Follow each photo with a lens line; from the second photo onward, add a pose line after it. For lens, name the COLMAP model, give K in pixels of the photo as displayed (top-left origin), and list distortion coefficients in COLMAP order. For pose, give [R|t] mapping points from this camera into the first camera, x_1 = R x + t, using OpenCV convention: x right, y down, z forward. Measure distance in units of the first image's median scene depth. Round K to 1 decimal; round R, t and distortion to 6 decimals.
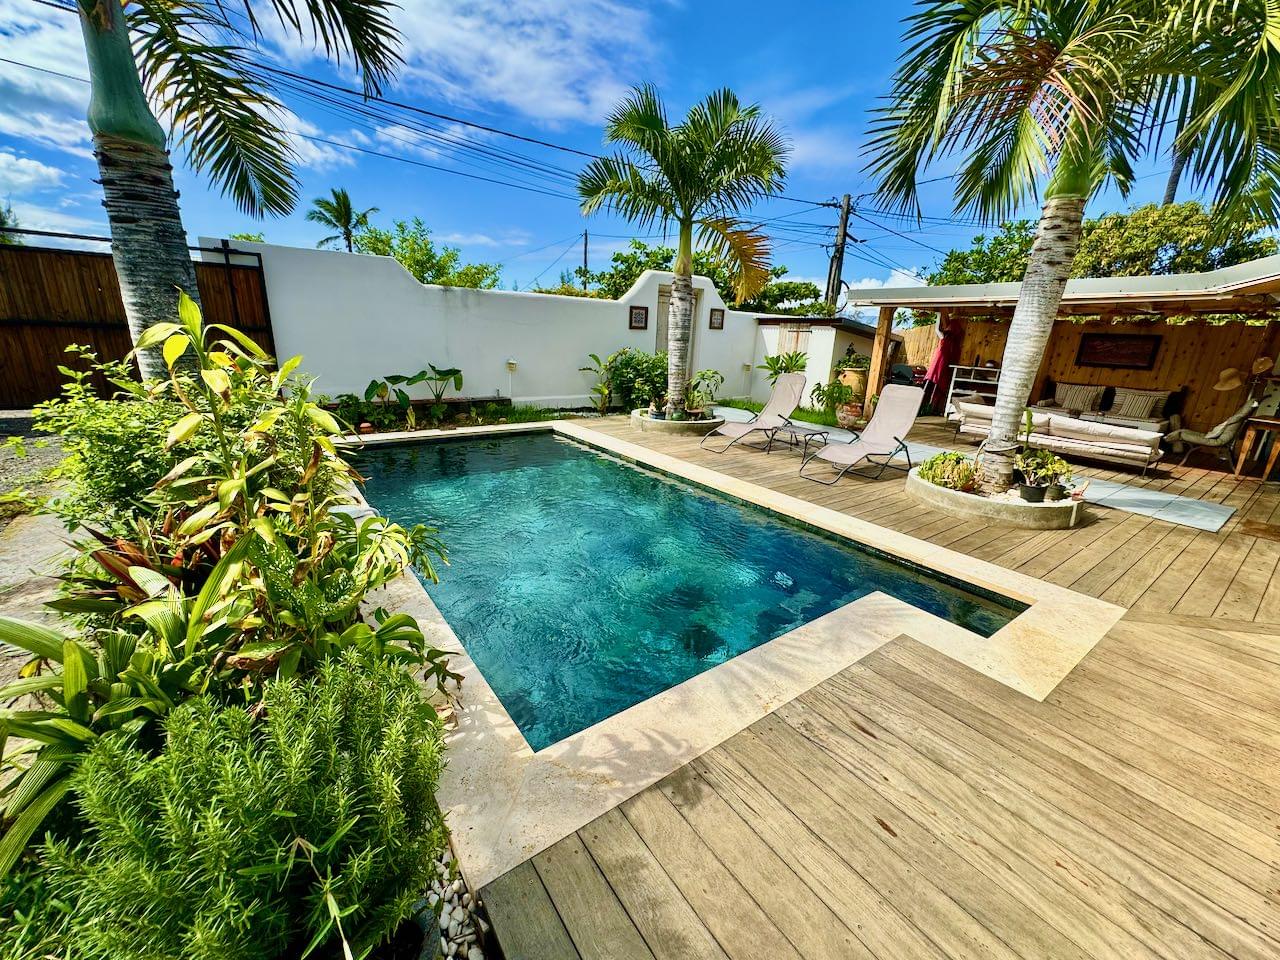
lens RADIAL K [[512.9, 0, 640.0], [0, 512.9, 480.0], [0, 0, 1]] dist [-0.000432, -0.000405]
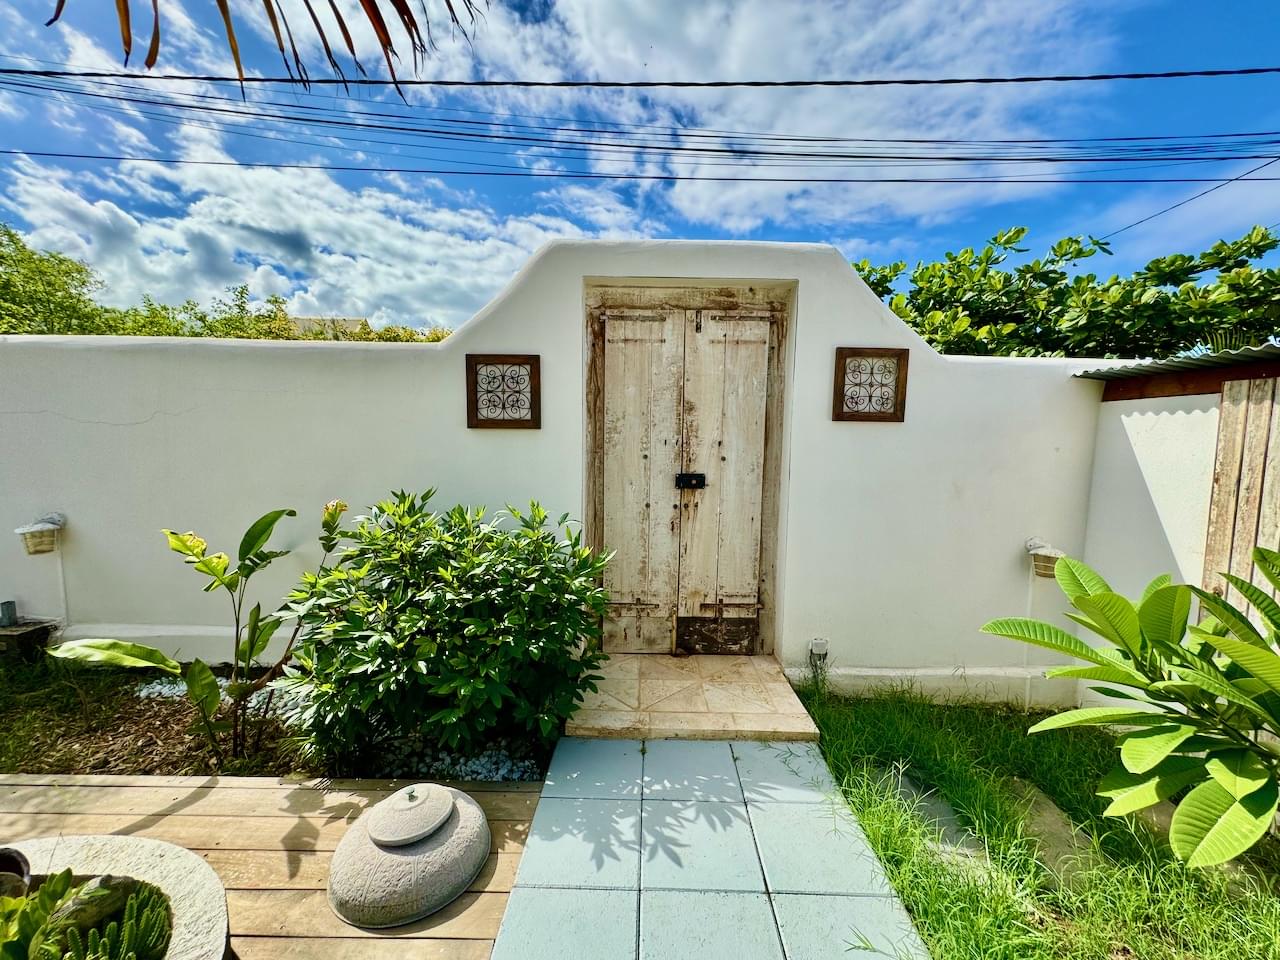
lens RADIAL K [[514.4, 0, 637.8], [0, 514.4, 473.9], [0, 0, 1]] dist [0.003087, 0.000260]
pose [[0.799685, 0.021131, -0.600048, 0.290487], [-0.151490, 0.974149, -0.167585, -0.275171], [0.580994, 0.224917, 0.782214, 0.980339]]
